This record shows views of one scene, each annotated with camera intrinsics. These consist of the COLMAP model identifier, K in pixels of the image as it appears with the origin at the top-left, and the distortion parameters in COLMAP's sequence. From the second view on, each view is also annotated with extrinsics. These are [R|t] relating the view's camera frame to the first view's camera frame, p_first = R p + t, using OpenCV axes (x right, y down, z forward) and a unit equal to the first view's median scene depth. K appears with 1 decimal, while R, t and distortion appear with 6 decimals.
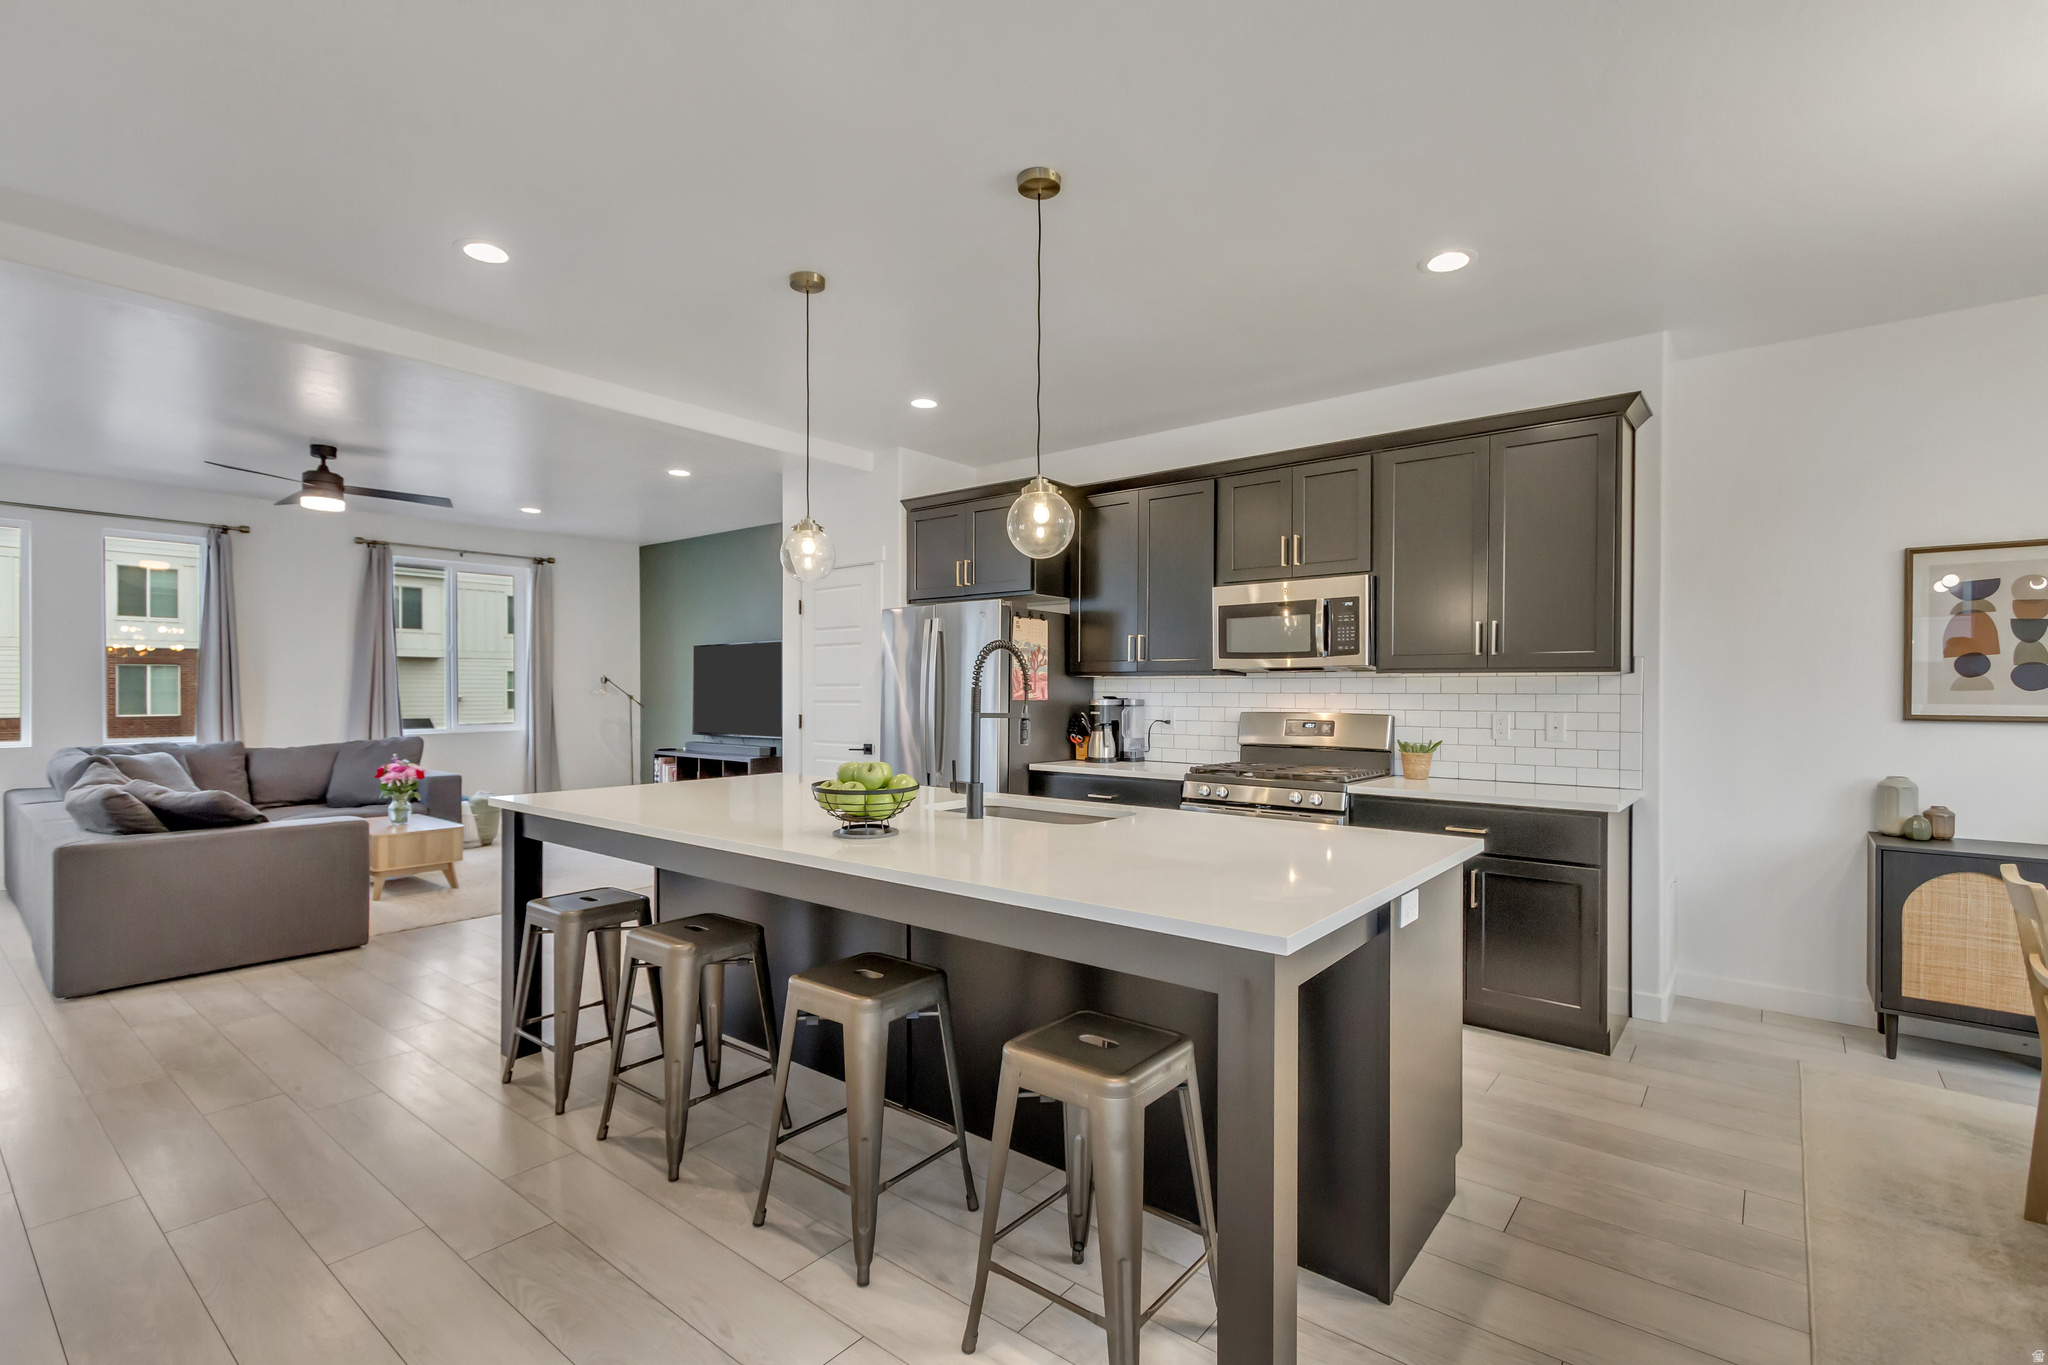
lens RADIAL K [[945.2, 0, 1022.6], [0, 945.2, 691.2], [0, 0, 1]] dist [0.012483, -0.003415]
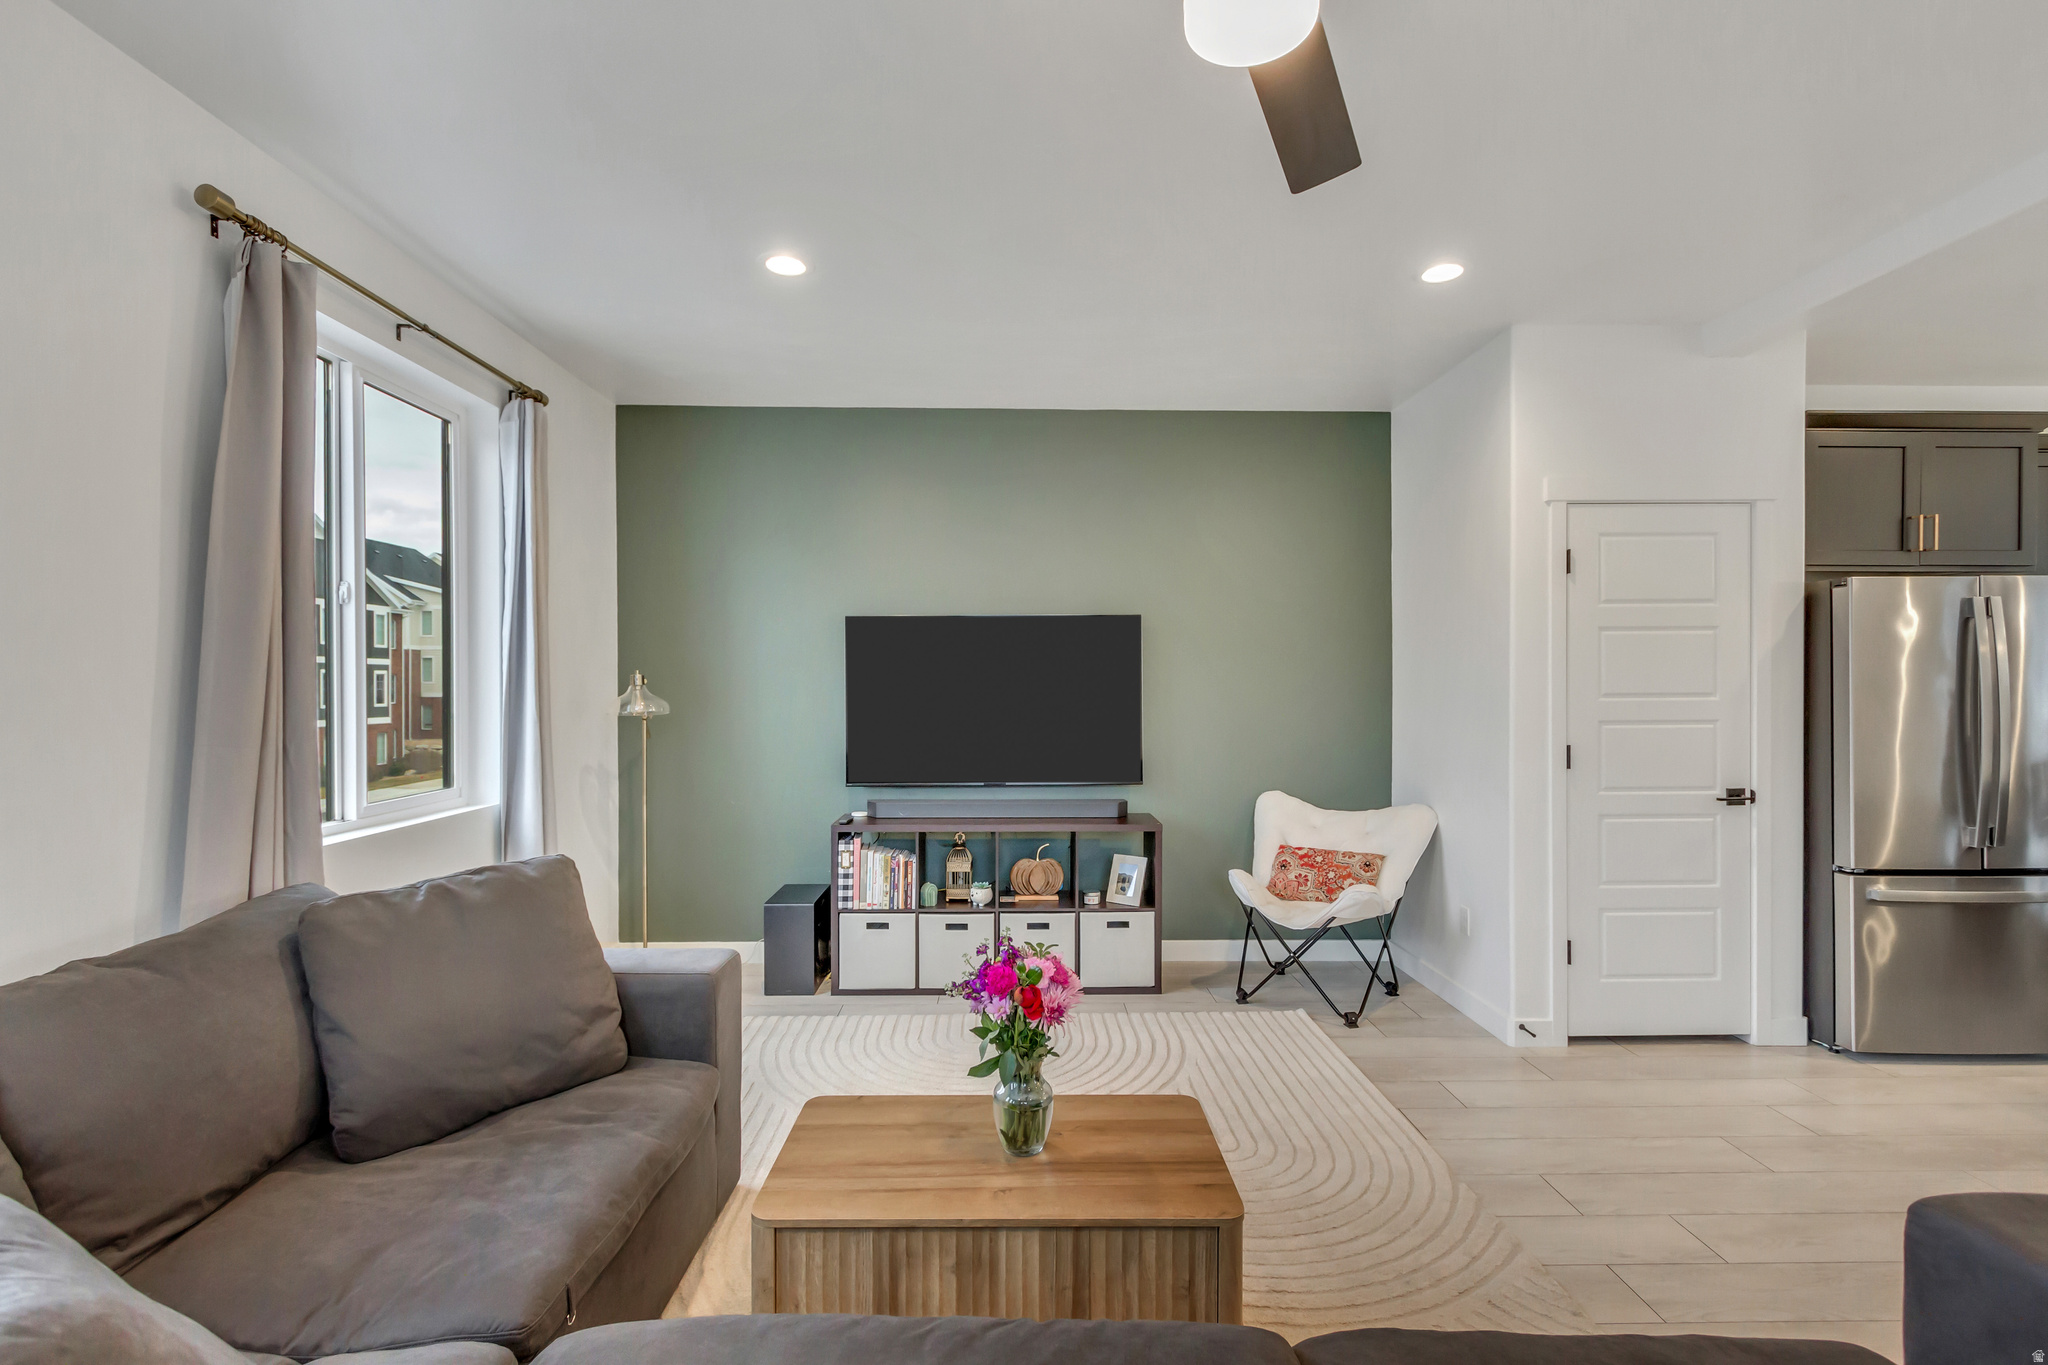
lens RADIAL K [[945.2, 0, 1031.7], [0, 945.2, 692.1], [0, 0, 1]] dist [0.012483, -0.003415]
pose [[0.761089, -0.004528, 0.648632, -1.168059], [0.002895, 0.999989, 0.003583, -0.015217], [-0.648641, -0.000849, 0.761094, 1.036322]]
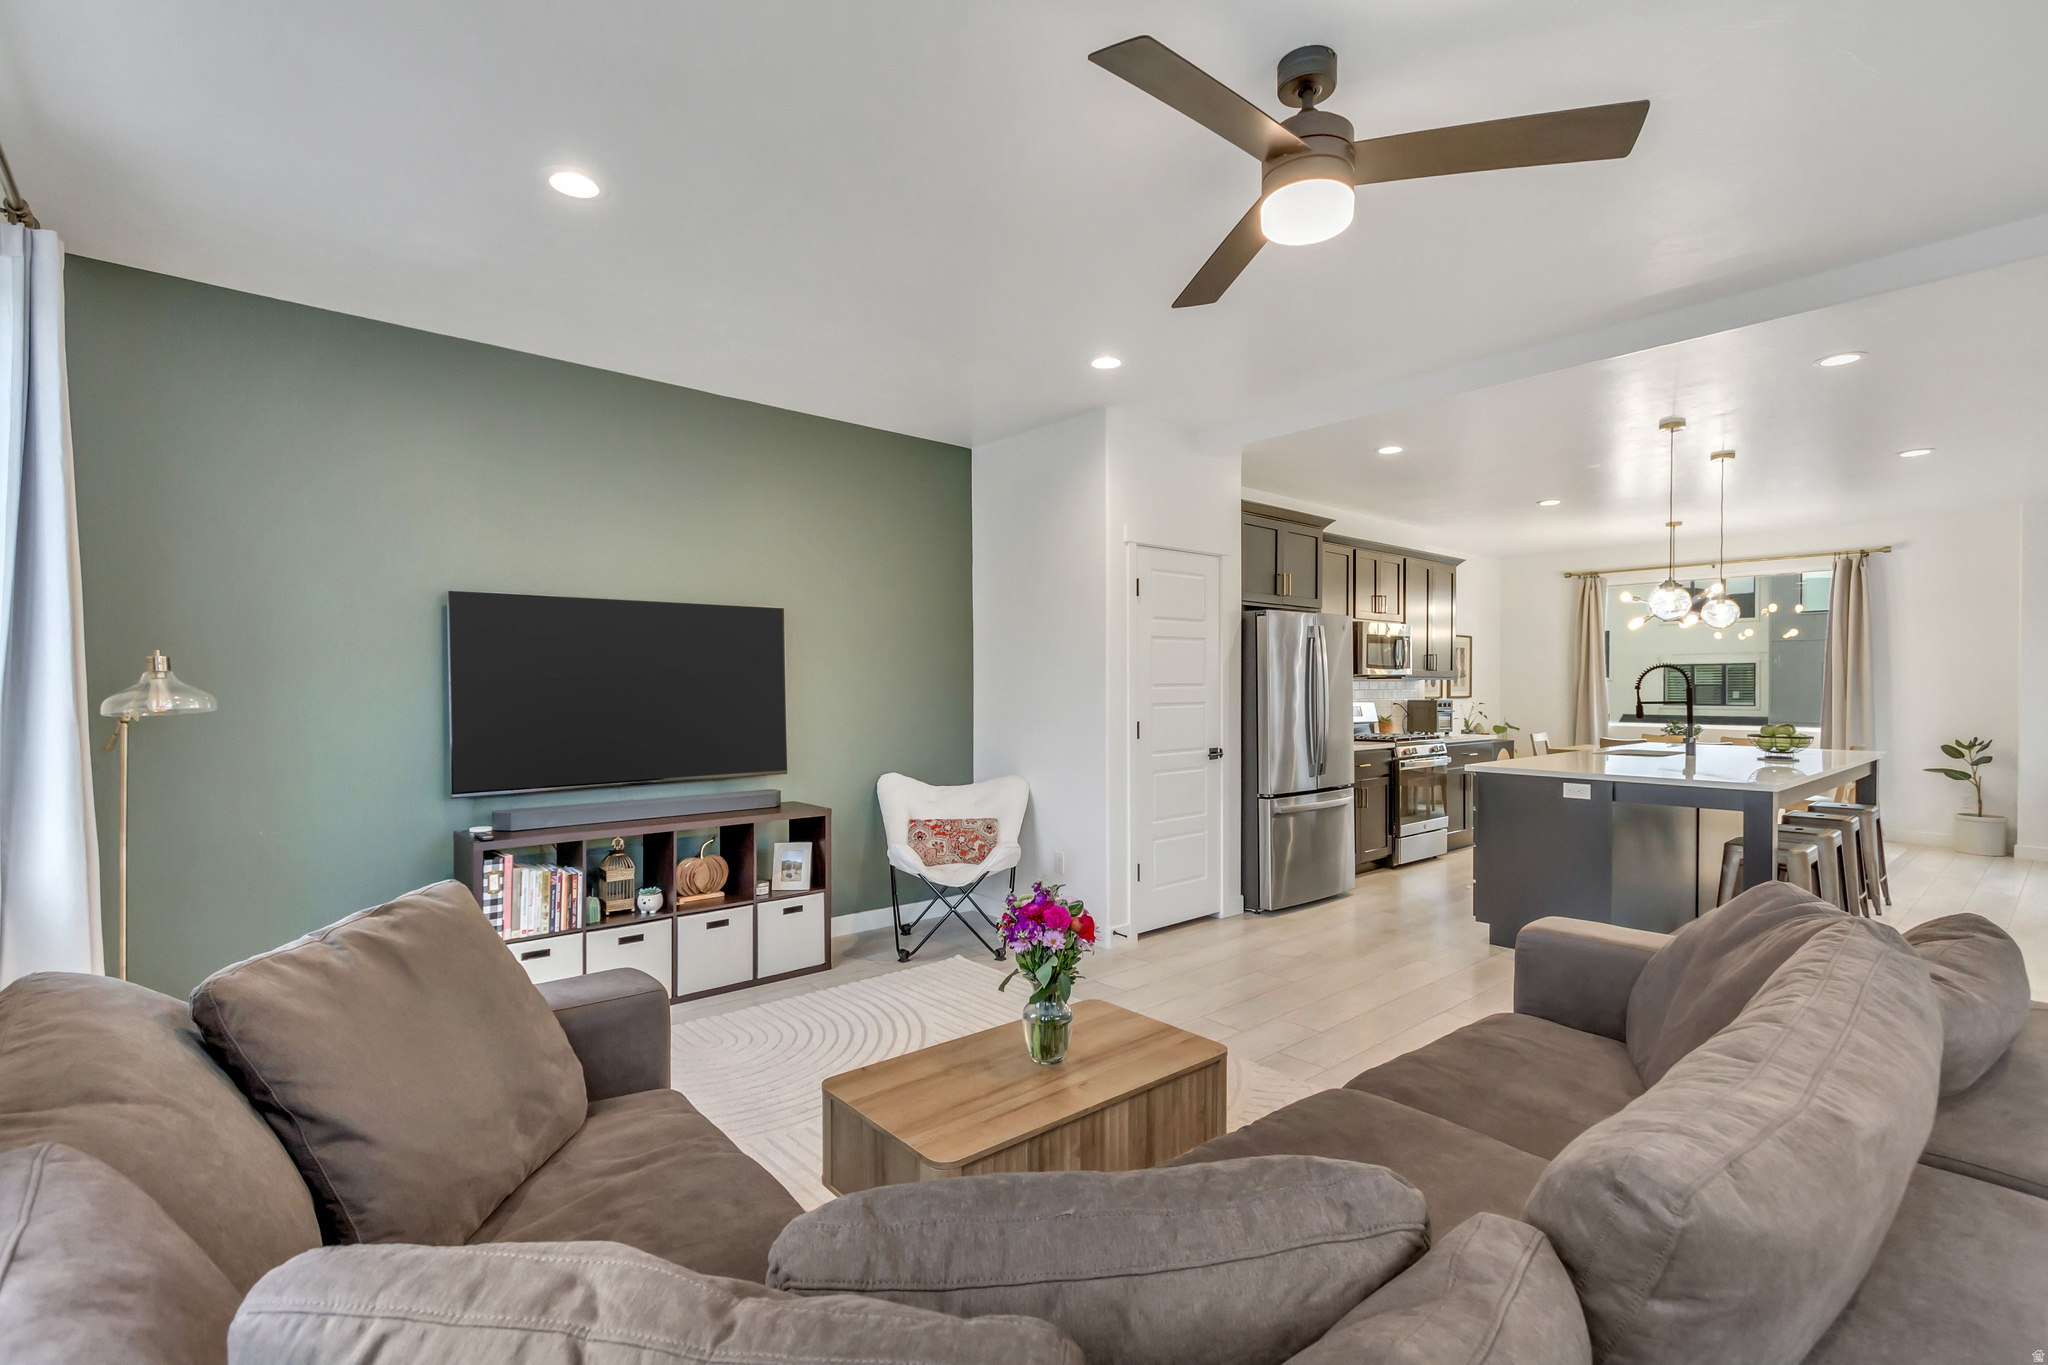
lens RADIAL K [[945.2, 0, 1032.0], [0, 945.2, 692.5], [0, 0, 1]] dist [0.012483, -0.003415]
pose [[0.160718, -0.008285, 0.986966, -1.400230], [0.003455, 0.999963, 0.007832, -0.009029], [-0.986994, 0.002151, 0.160740, 1.293536]]
